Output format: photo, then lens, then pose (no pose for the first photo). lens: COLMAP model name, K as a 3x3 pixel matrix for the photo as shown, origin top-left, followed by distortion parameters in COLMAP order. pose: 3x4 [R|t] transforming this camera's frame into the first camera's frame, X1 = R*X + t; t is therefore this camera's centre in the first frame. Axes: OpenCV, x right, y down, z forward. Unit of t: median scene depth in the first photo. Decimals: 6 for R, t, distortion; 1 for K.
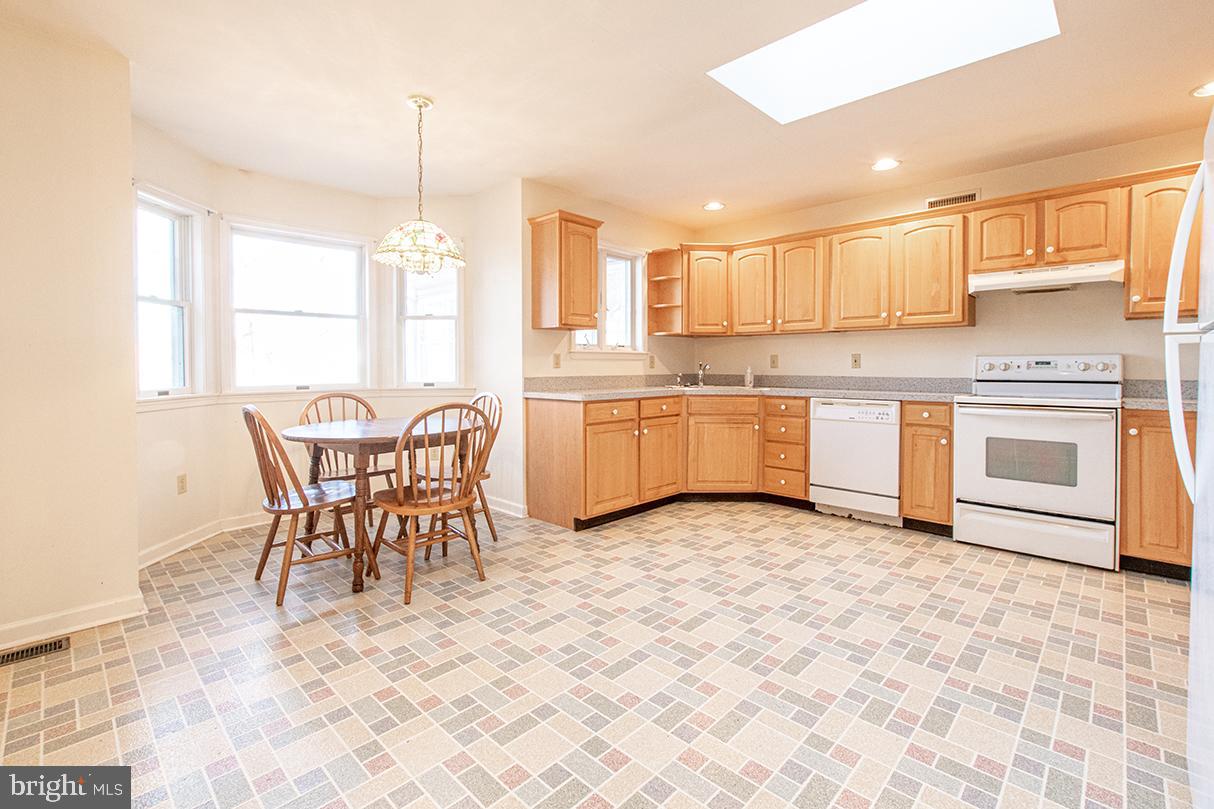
lens RADIAL K [[538.6, 0, 610.1], [0, 538.6, 380.0], [0, 0, 1]] dist [-0.003698, -0.000156]
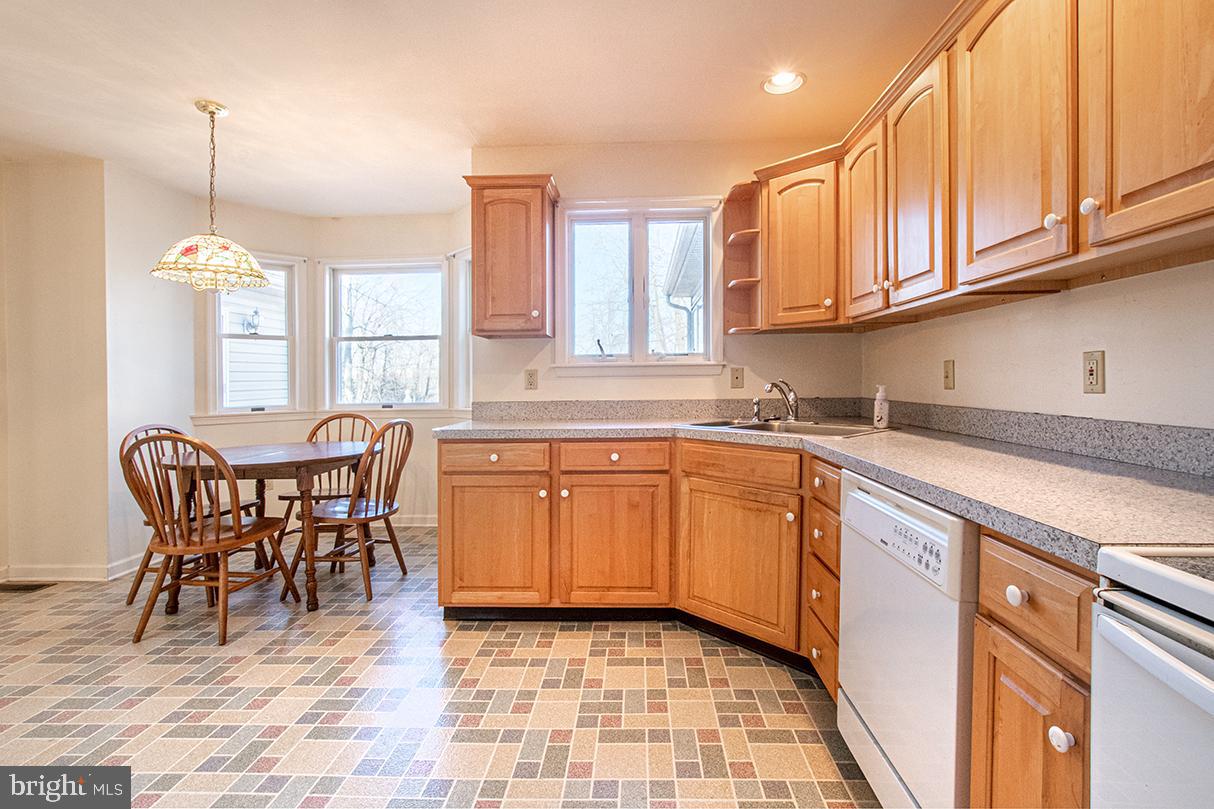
lens RADIAL K [[566.1, 0, 624.3], [0, 566.1, 377.5], [0, 0, 1]] dist [-0.005671, -0.000414]
pose [[0.665317, -0.010946, -0.746480, 0.599027], [-0.011633, 0.999619, -0.025026, -0.021653], [0.746470, 0.025334, 0.664937, 0.621629]]
